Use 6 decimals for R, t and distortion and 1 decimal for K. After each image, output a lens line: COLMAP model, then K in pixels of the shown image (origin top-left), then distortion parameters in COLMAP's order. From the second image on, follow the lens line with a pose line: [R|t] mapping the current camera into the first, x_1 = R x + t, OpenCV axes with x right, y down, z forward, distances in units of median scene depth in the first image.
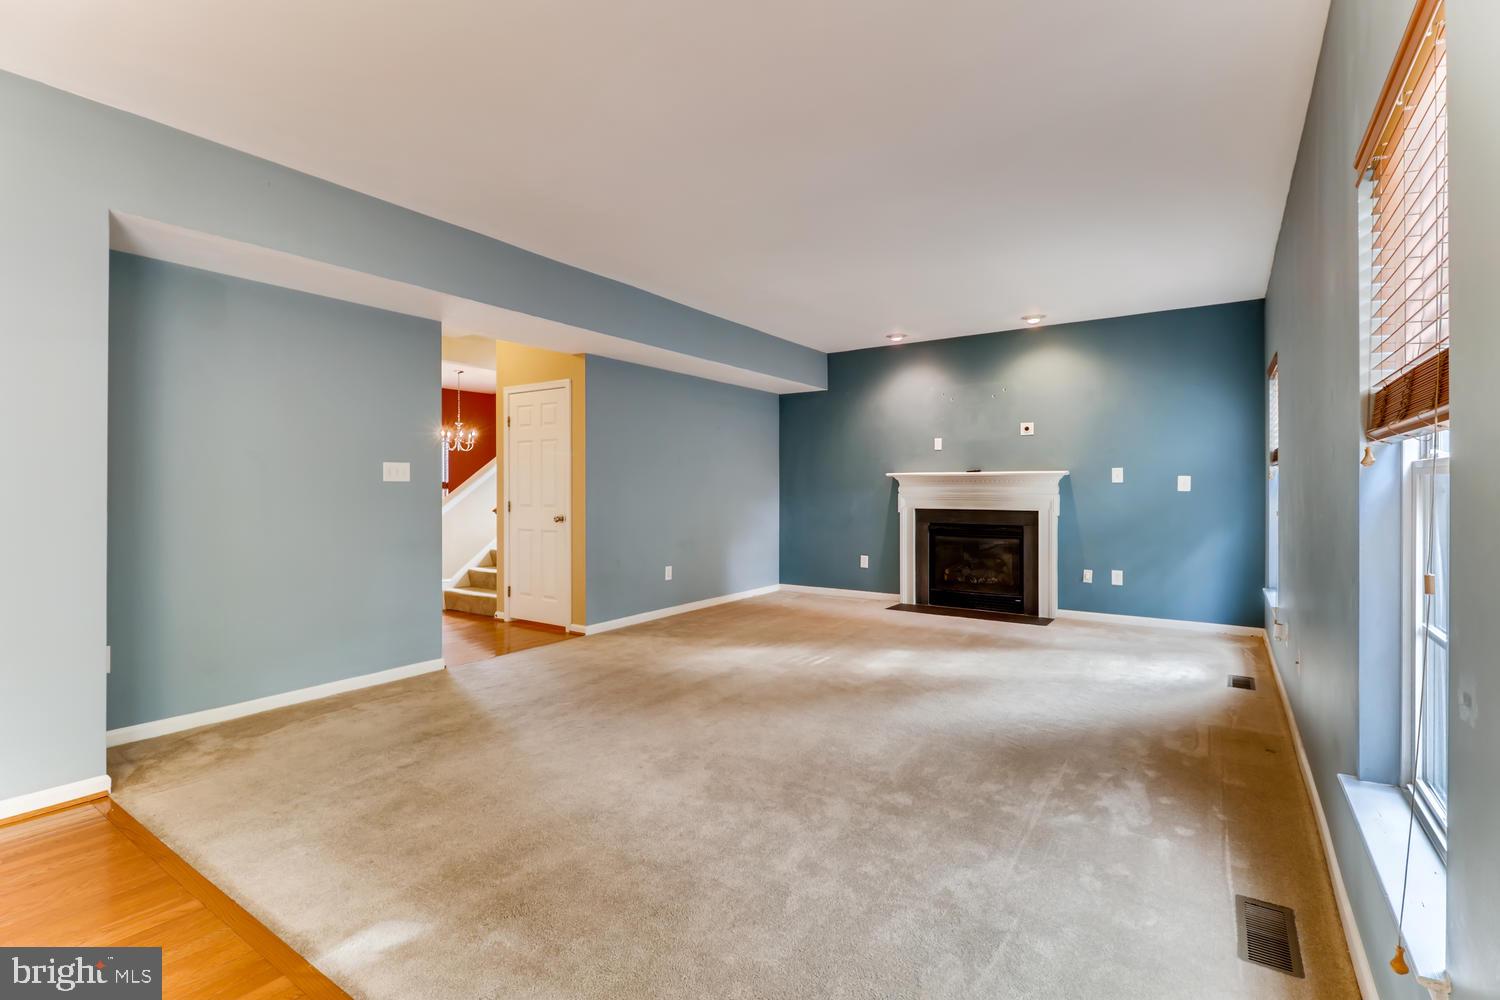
lens RADIAL K [[689.1, 0, 756.9], [0, 689.1, 494.5], [0, 0, 1]] dist [0.004061, -0.001418]
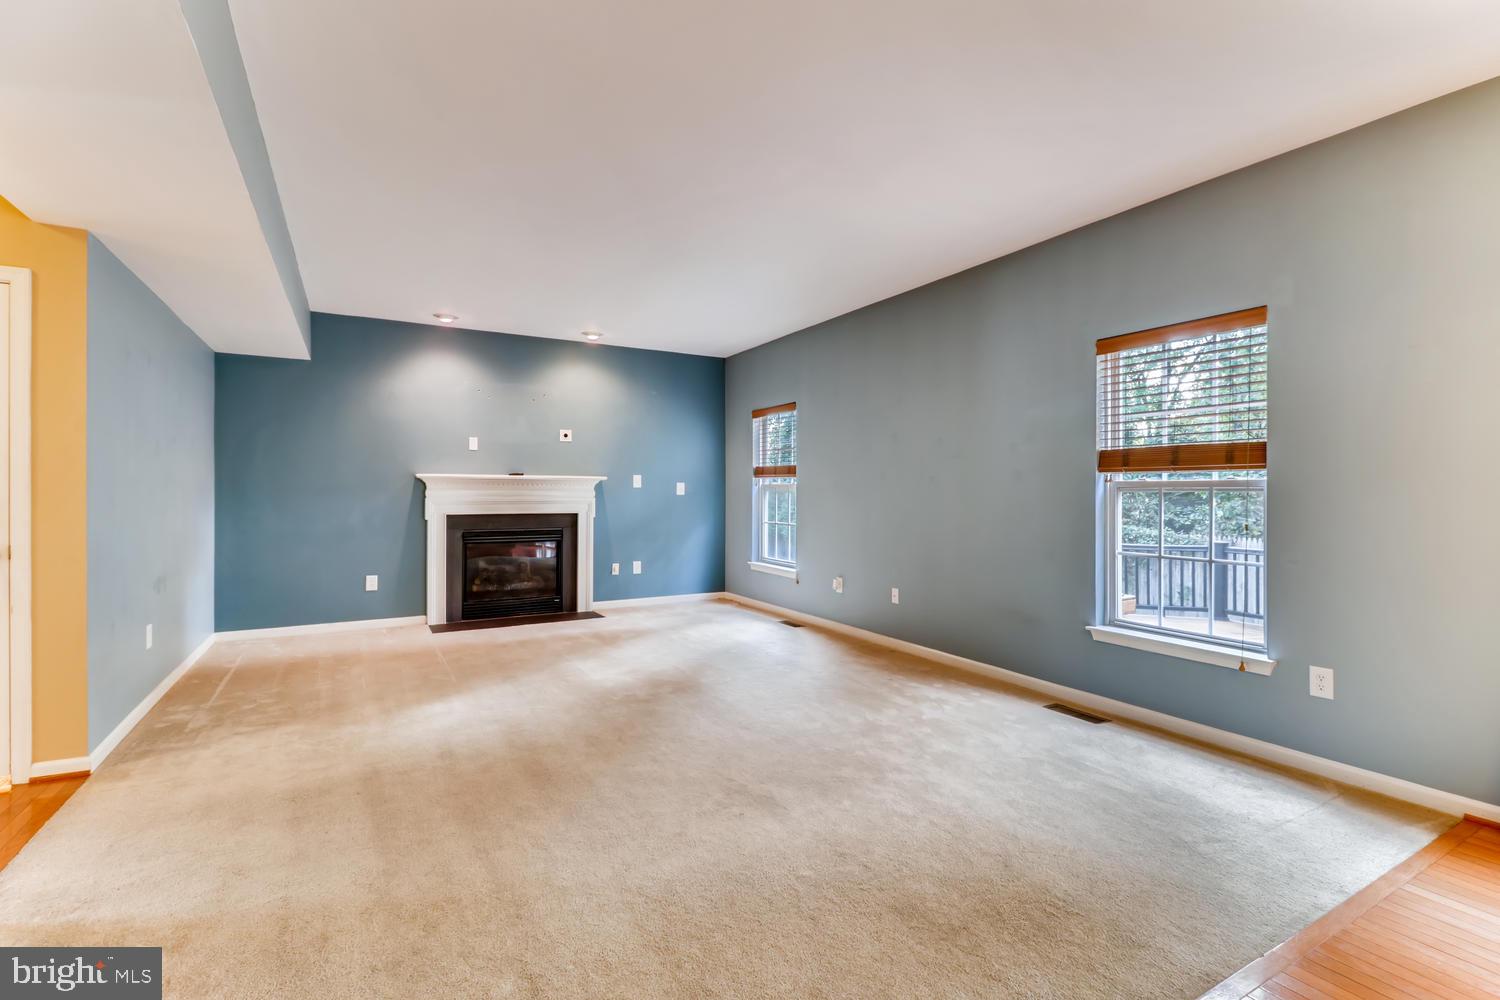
lens RADIAL K [[689.1, 0, 757.1], [0, 689.1, 494.7], [0, 0, 1]] dist [0.004061, -0.001418]
pose [[0.433996, 0.000890, 0.900915, -0.427428], [0.007178, 0.999964, -0.004445, 0.001652], [-0.900886, 0.008396, 0.433974, 0.280511]]
